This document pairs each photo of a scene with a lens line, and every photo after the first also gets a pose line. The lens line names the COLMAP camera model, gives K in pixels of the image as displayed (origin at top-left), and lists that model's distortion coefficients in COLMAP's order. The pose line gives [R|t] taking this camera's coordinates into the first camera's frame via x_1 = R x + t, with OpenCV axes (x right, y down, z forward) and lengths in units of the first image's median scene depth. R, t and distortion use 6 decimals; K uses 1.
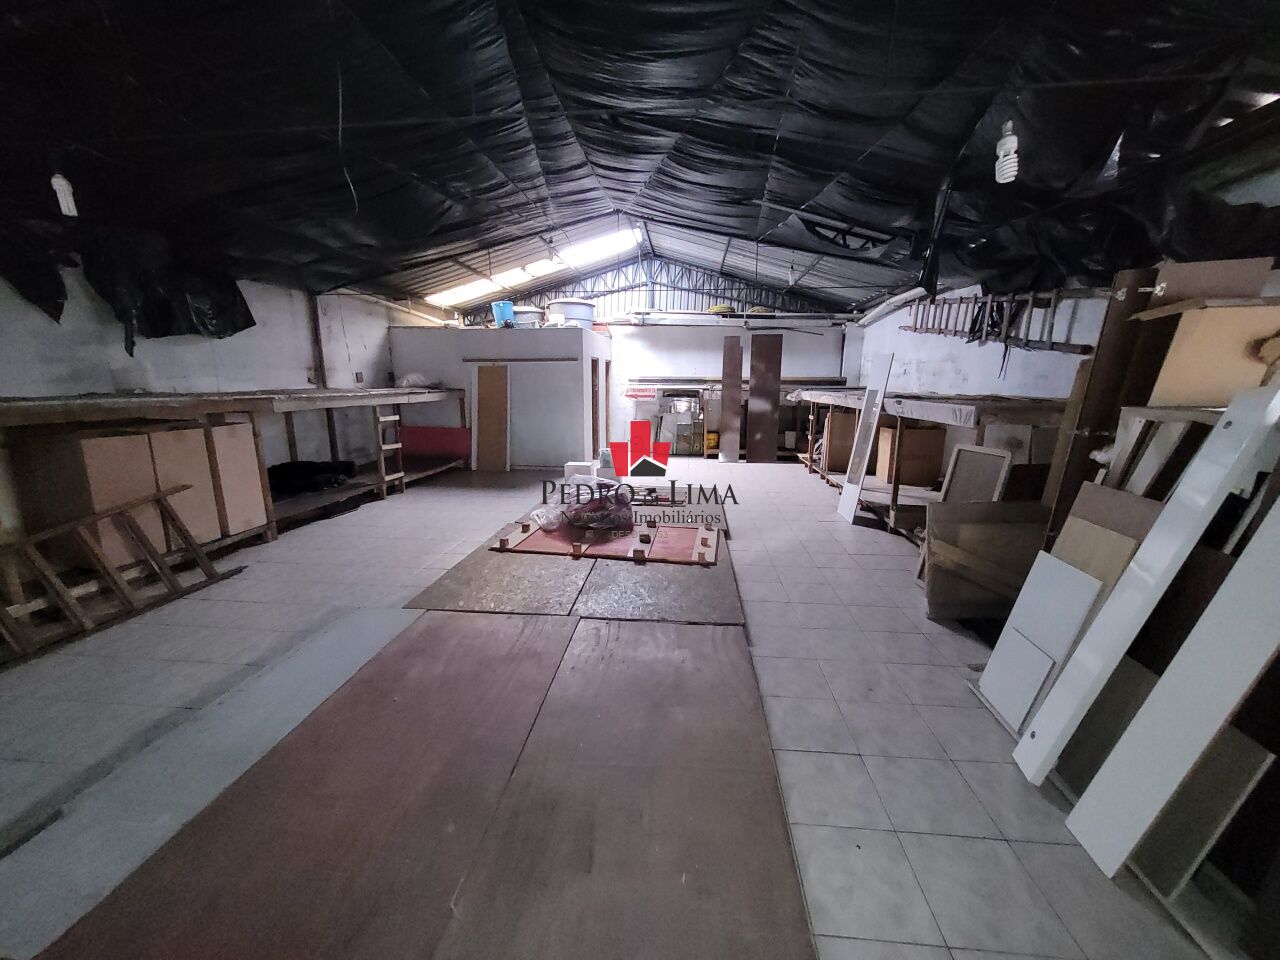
lens RADIAL K [[504.8, 0, 640.8], [0, 504.8, 478.0], [0, 0, 1]] dist [0.003931, -0.000514]
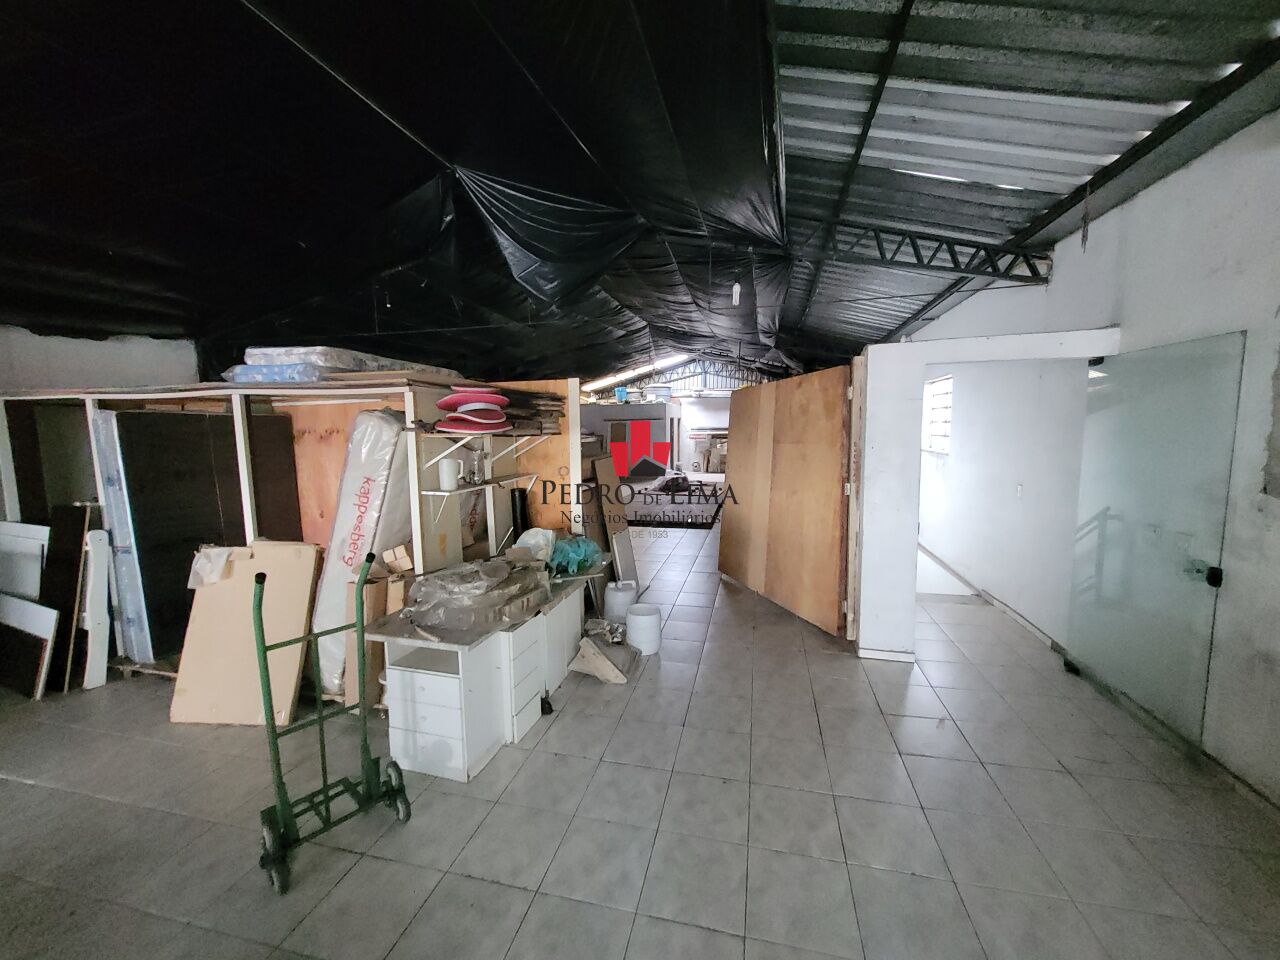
lens RADIAL K [[504.8, 0, 642.2], [0, 504.8, 481.6], [0, 0, 1]] dist [0.003931, -0.000514]
pose [[0.990359, -0.005029, -0.138432, 0.048441], [-0.007068, 0.996205, -0.086754, 0.134339], [0.138343, 0.086896, 0.986565, -0.703275]]
